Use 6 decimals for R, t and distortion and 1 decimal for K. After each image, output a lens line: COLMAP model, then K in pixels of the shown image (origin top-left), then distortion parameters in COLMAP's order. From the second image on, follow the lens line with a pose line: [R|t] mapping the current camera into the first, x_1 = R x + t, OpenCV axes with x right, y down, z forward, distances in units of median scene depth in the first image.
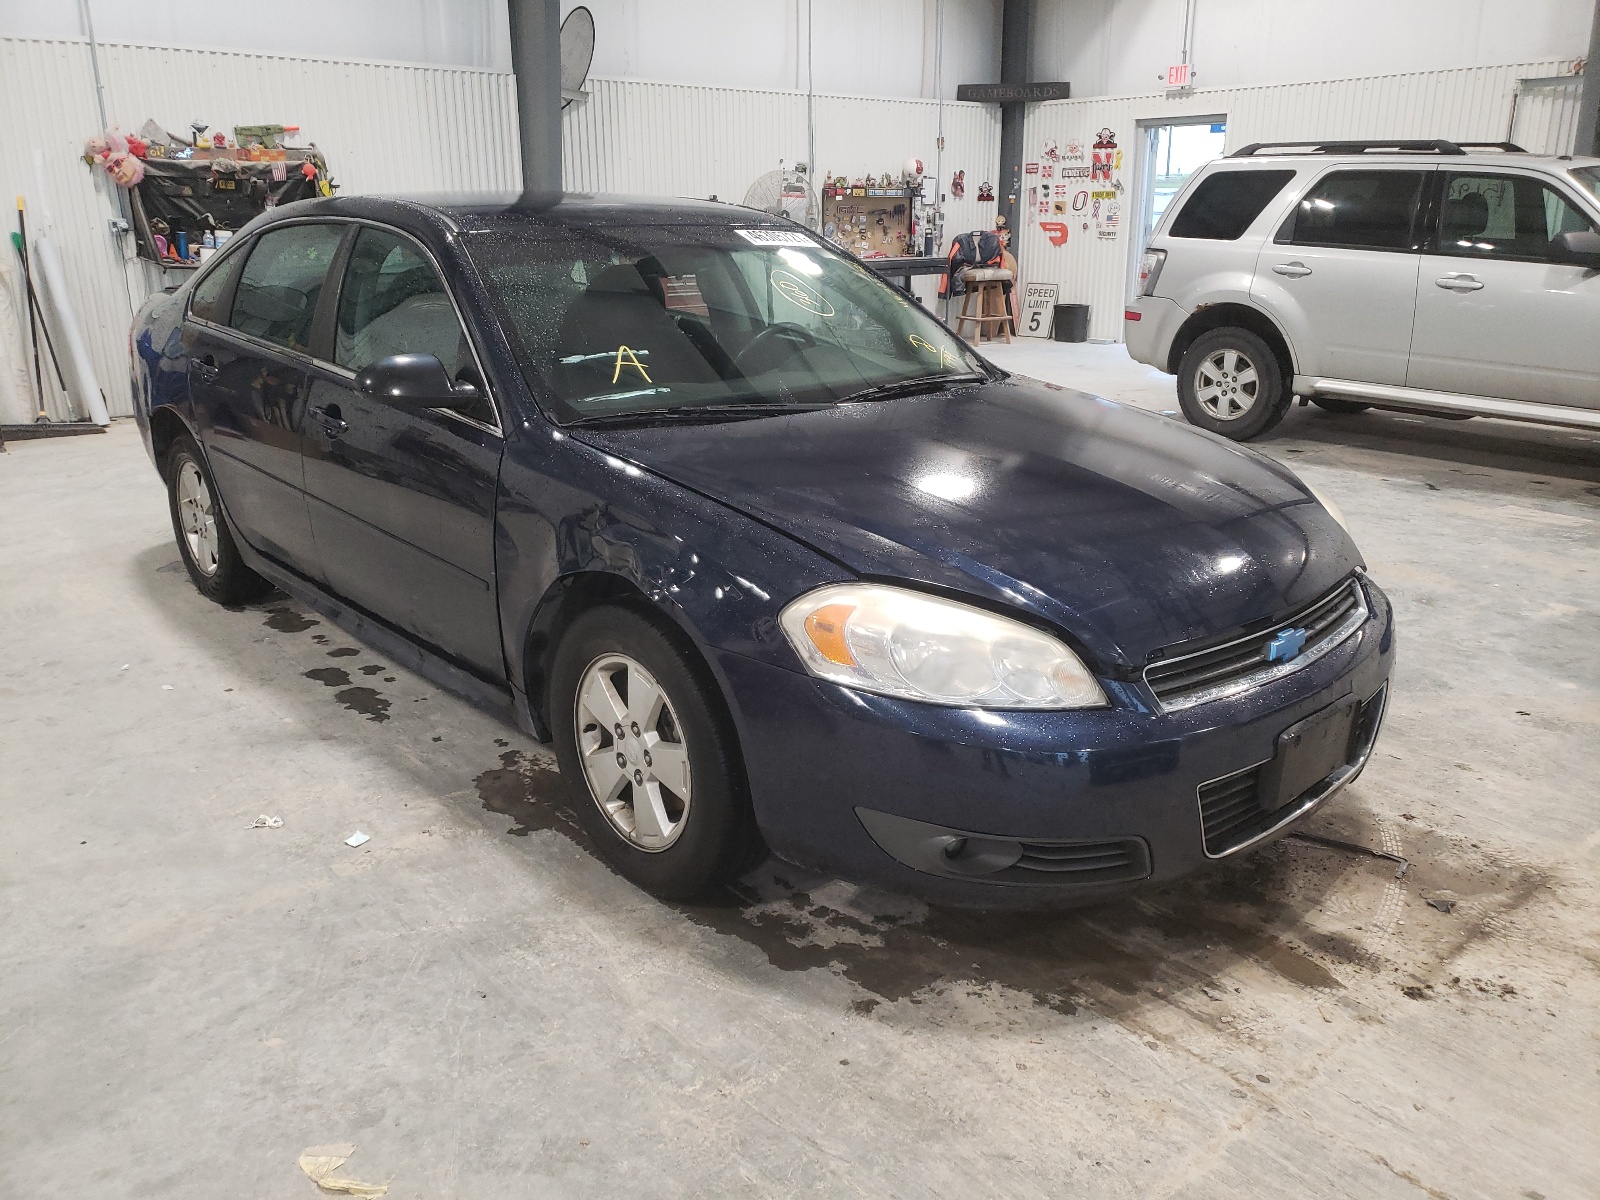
lens RADIAL K [[1248.3, 0, 803.4], [0, 1248.3, 599.0], [0, 0, 1]] dist [-0.009925, 0.038084]
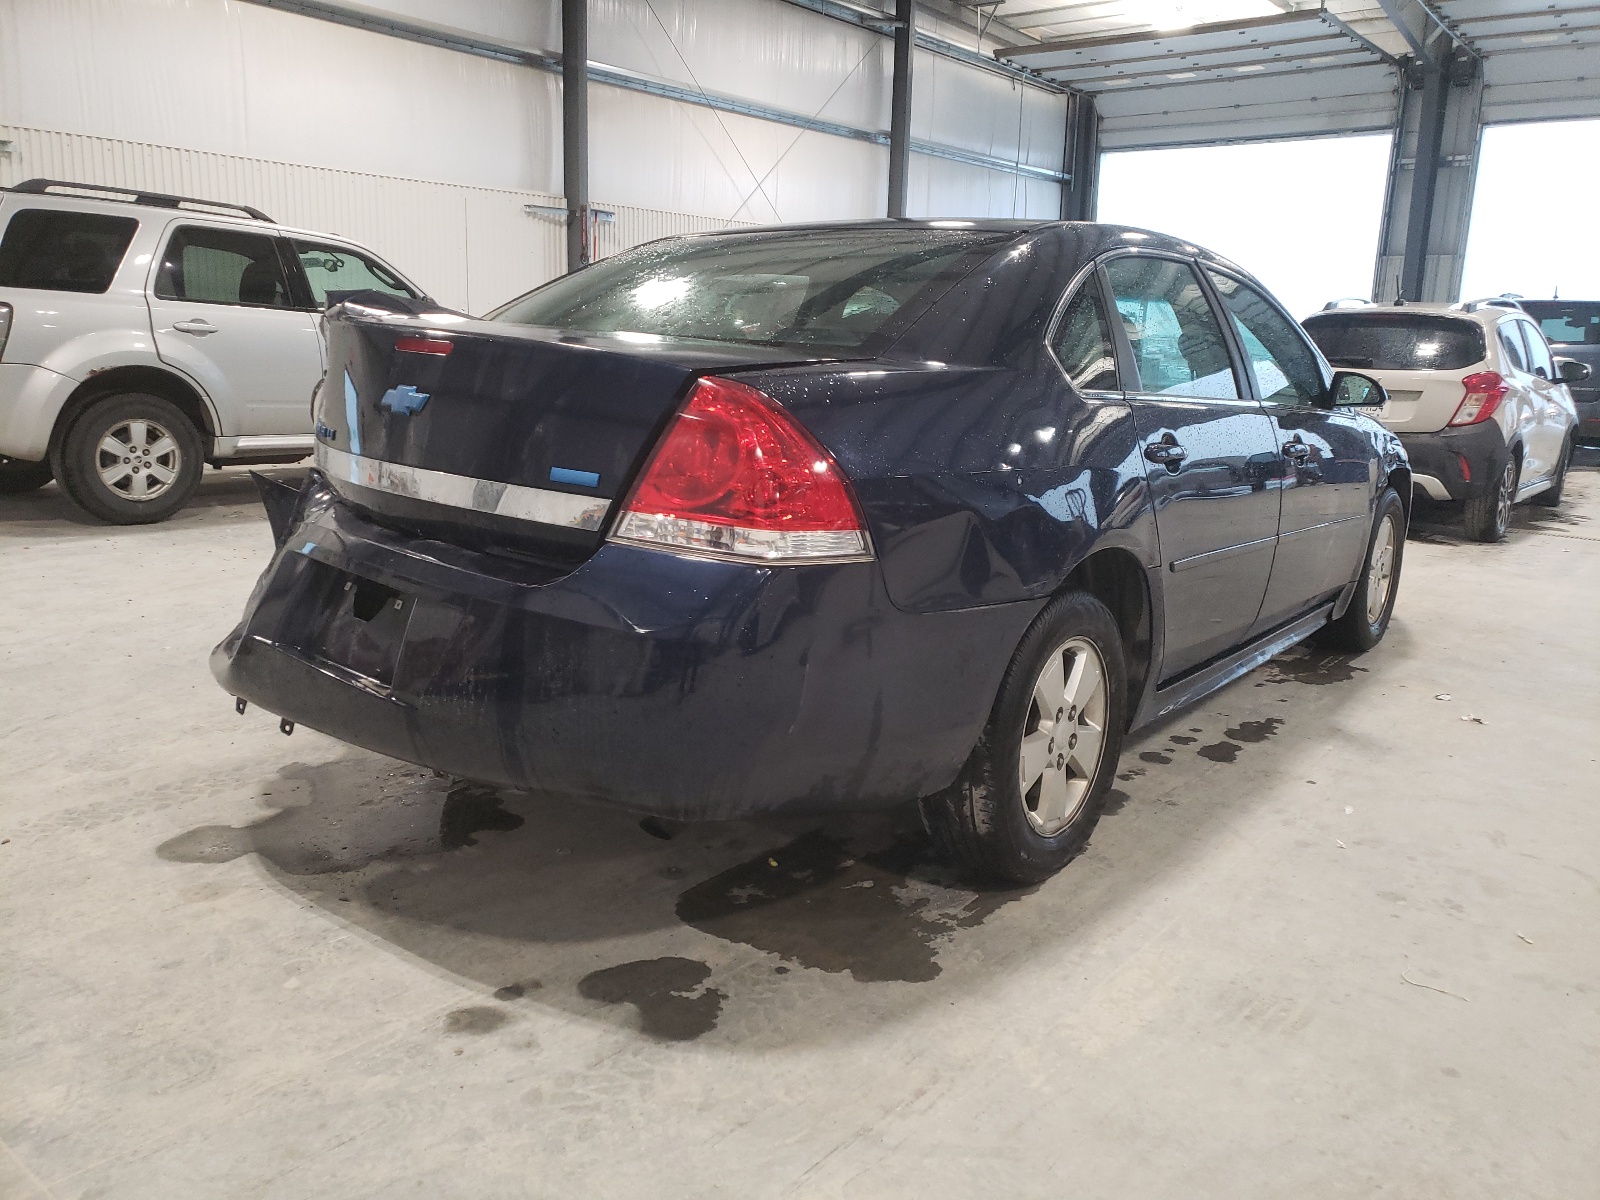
lens RADIAL K [[1248.3, 0, 803.4], [0, 1248.3, 599.0], [0, 0, 1]] dist [-0.009925, 0.038084]
pose [[-0.180946, -0.217115, 0.959229, -1.054642], [0.267821, 0.927591, 0.260475, -0.325112], [-0.946325, 0.304033, -0.109696, 1.212190]]
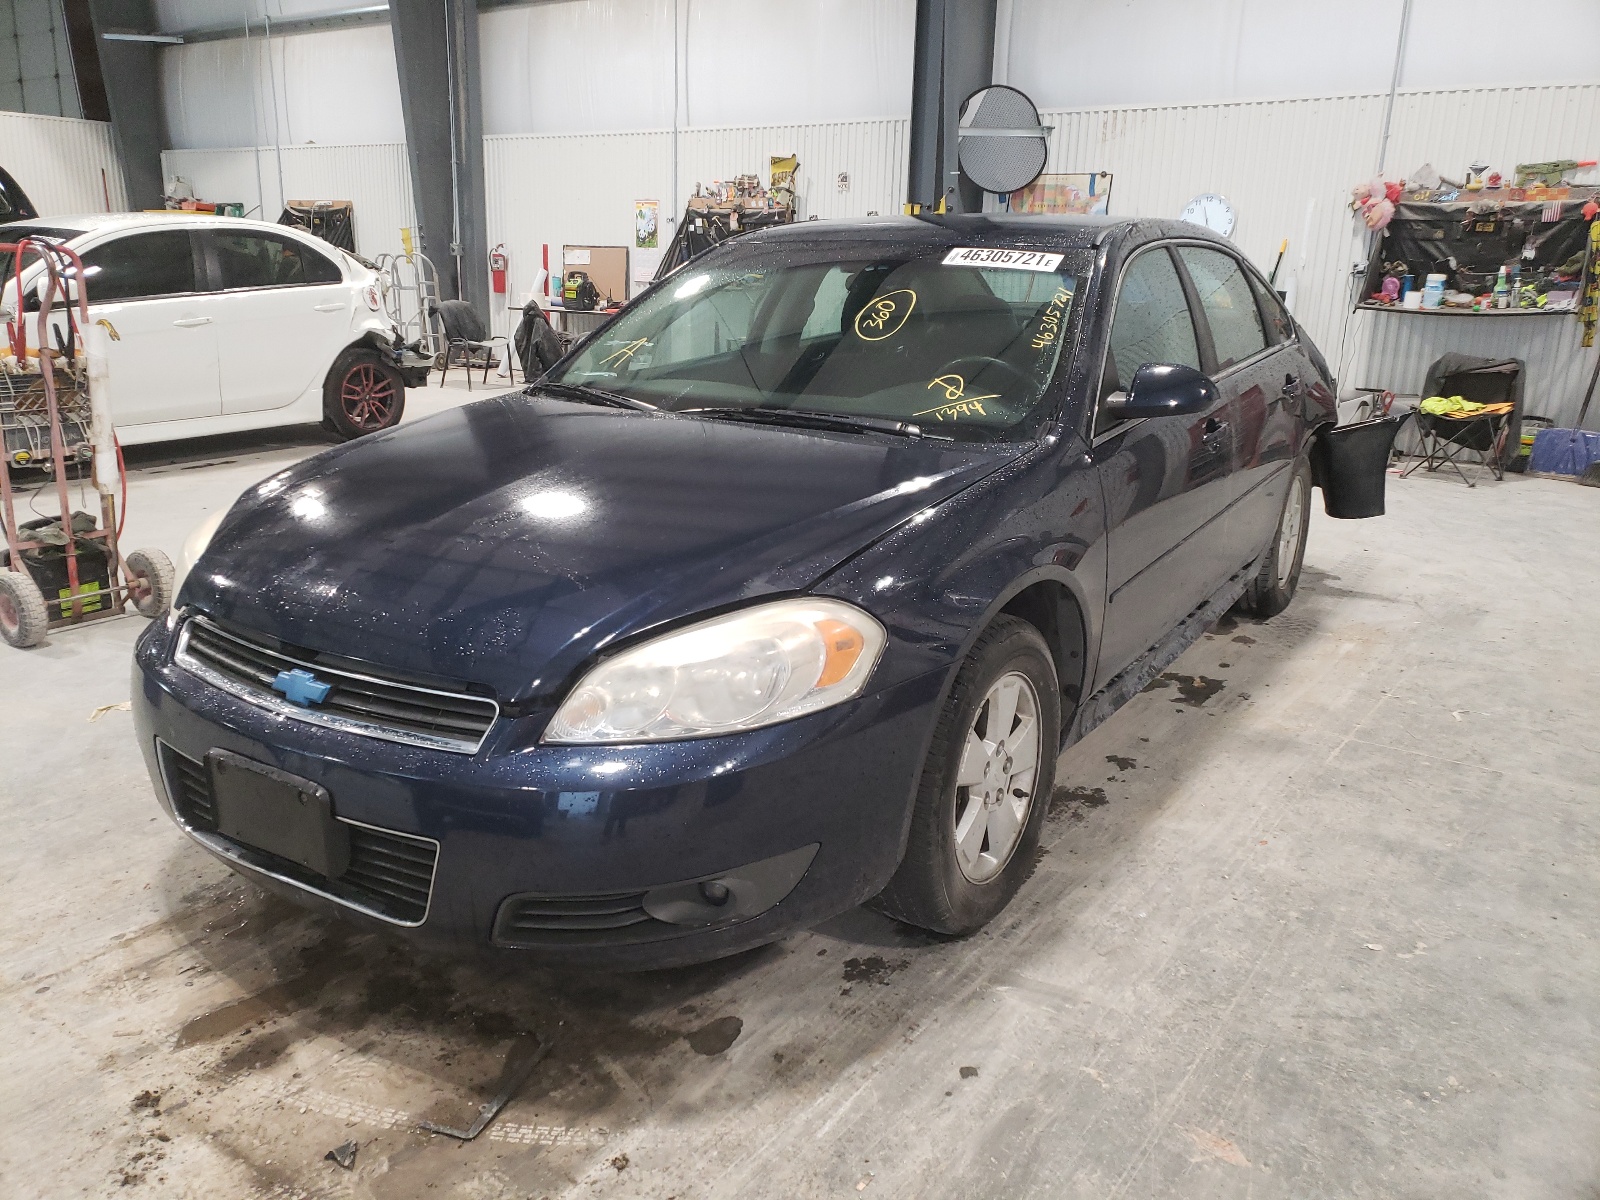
lens RADIAL K [[1248.3, 0, 803.4], [0, 1248.3, 599.0], [0, 0, 1]] dist [-0.009925, 0.038084]
pose [[0.259116, 0.263647, -0.929166, 0.719932], [-0.306779, 0.934671, 0.179658, -0.161462], [0.915831, 0.238497, 0.323069, 0.580468]]
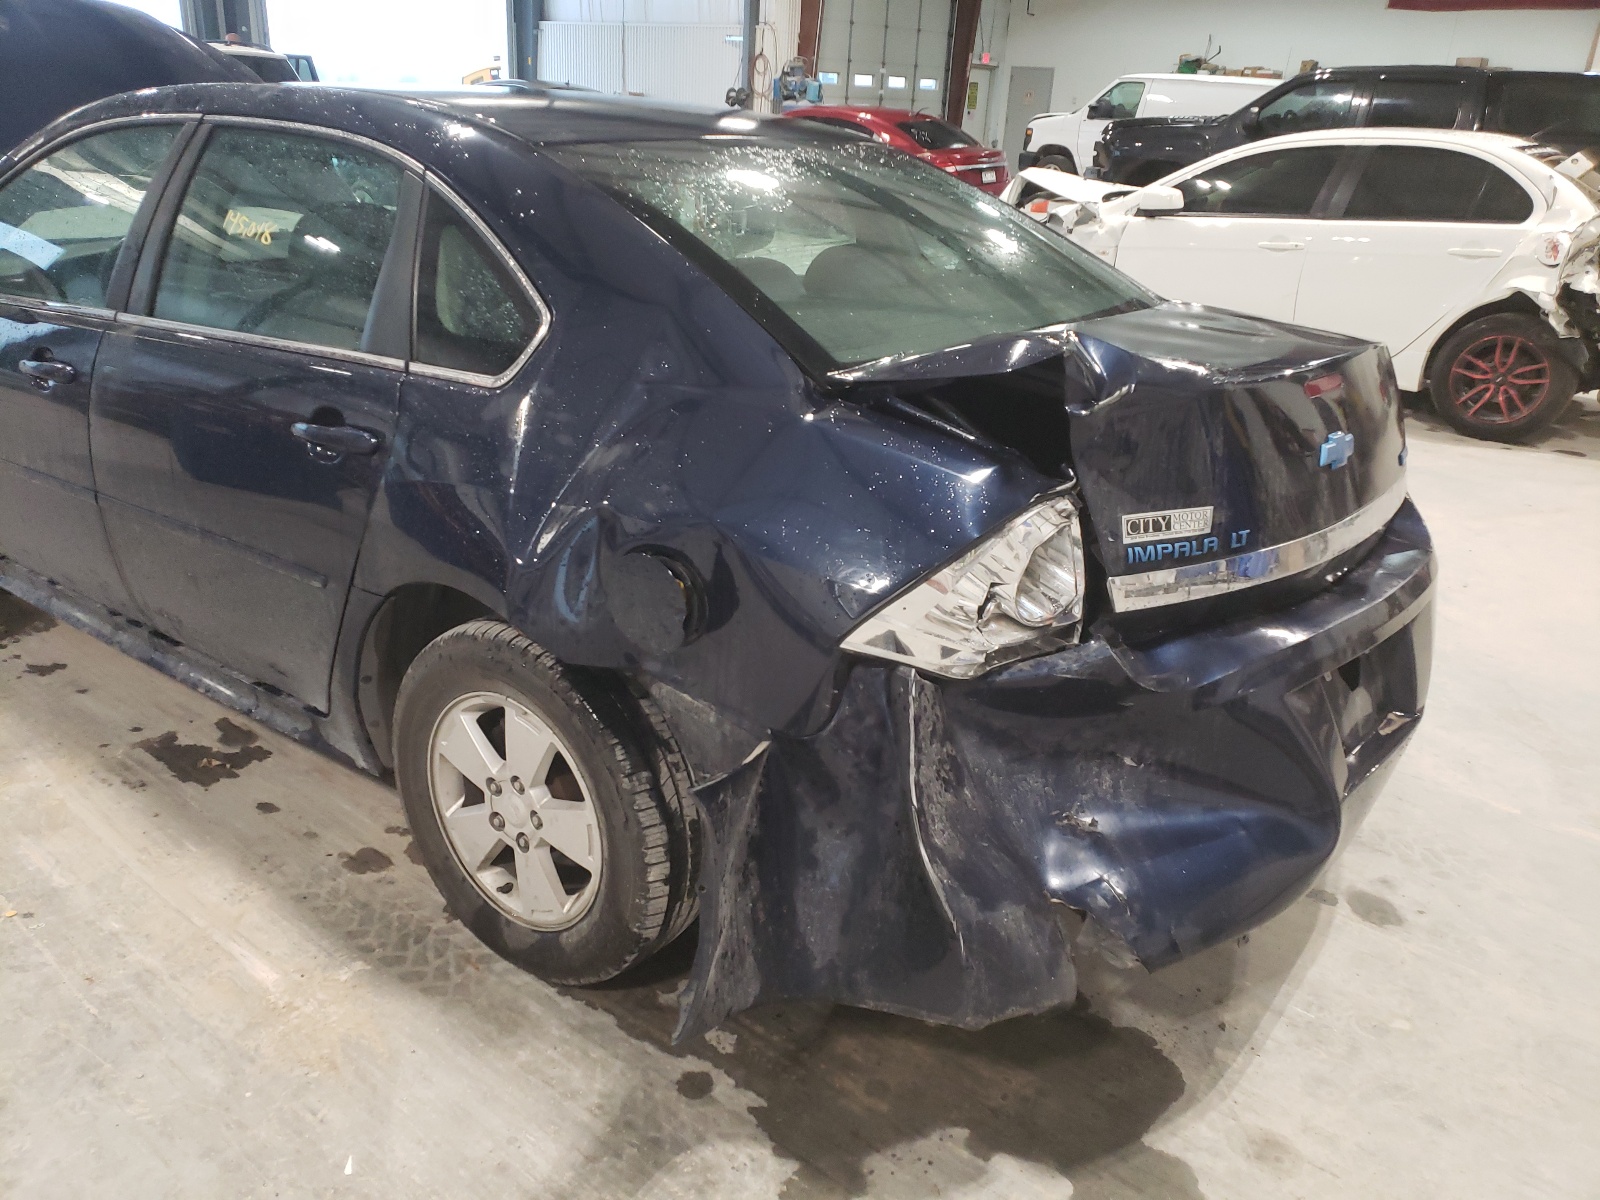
lens RADIAL K [[1248.3, 0, 803.4], [0, 1248.3, 599.0], [0, 0, 1]] dist [-0.009925, 0.038084]
pose [[-0.982924, 0.030361, -0.181493, -0.224386], [-0.091156, 0.776436, 0.623568, -0.534992], [0.159850, 0.629464, -0.760410, 1.647520]]
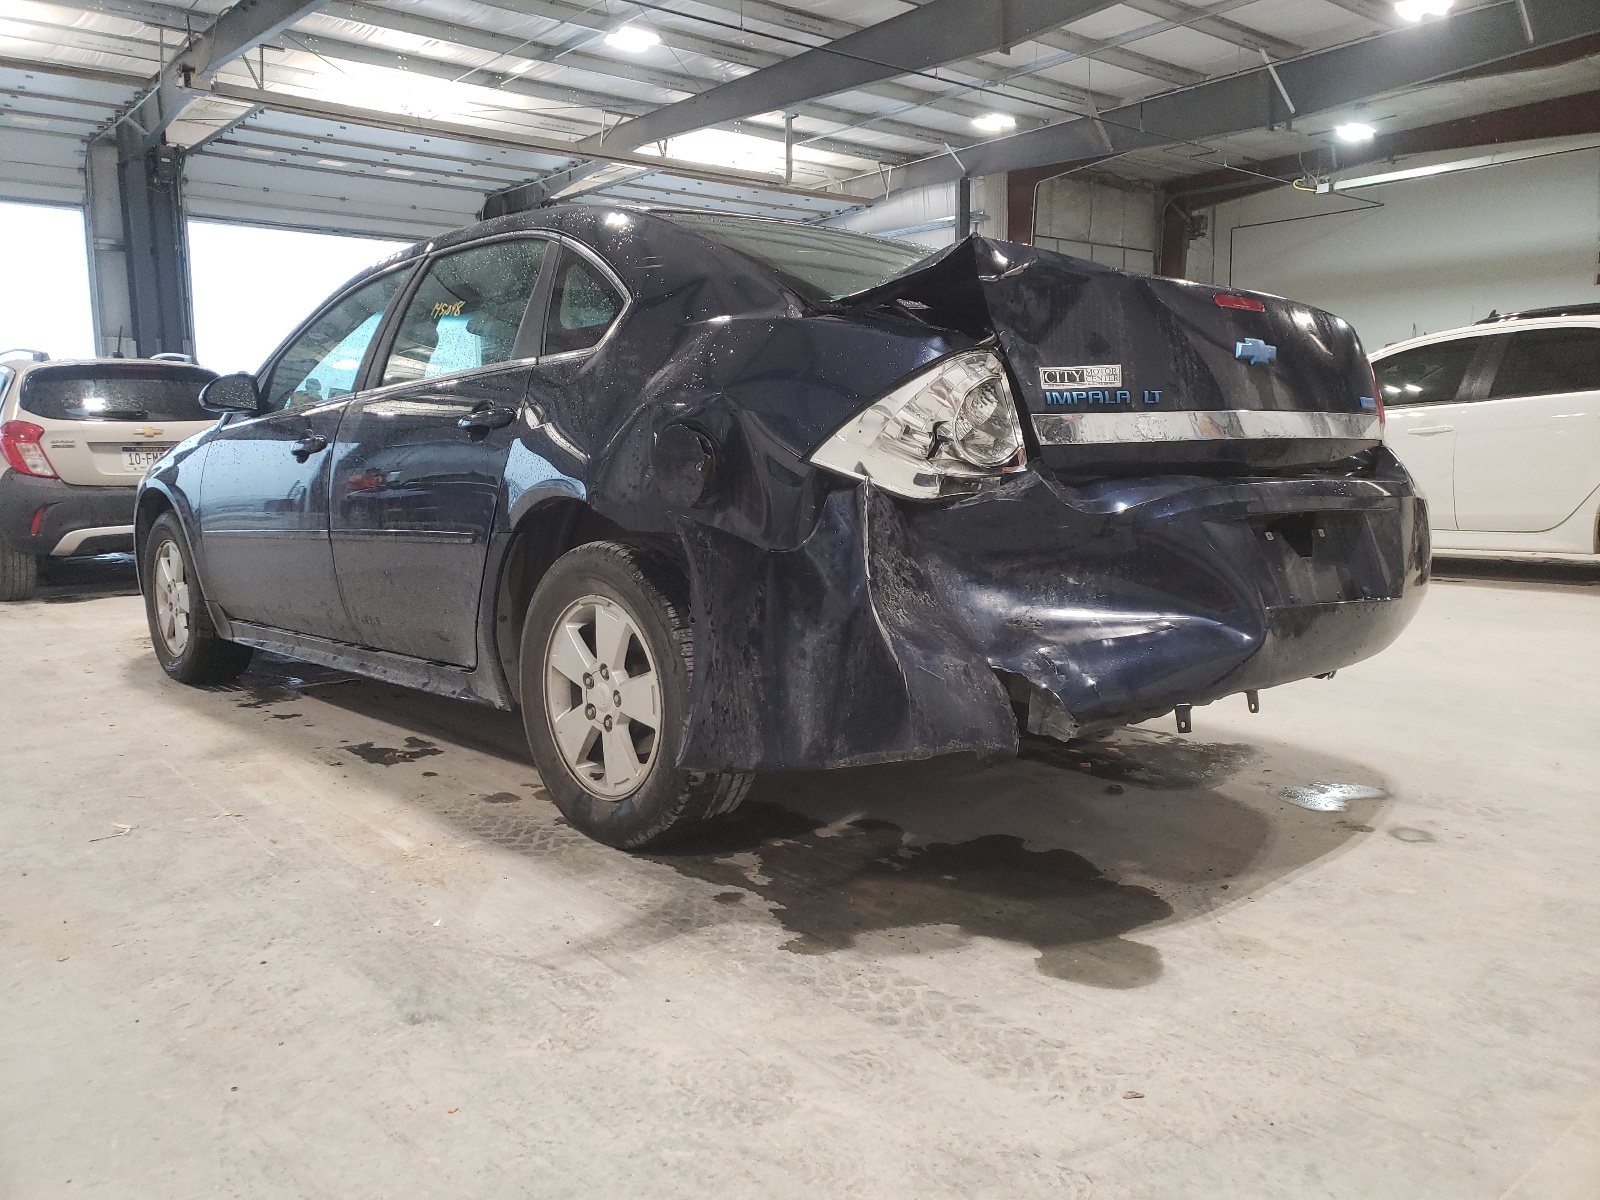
lens RADIAL K [[1236.9, 0, 805.2], [0, 1236.9, 599.1], [0, 0, 1]] dist [0.081148, -0.156057]
pose [[-0.999642, 0.026404, 0.004423, -0.302308], [0.025917, 0.913002, 0.407131, -0.438679], [0.006712, 0.407100, -0.913359, 1.841163]]
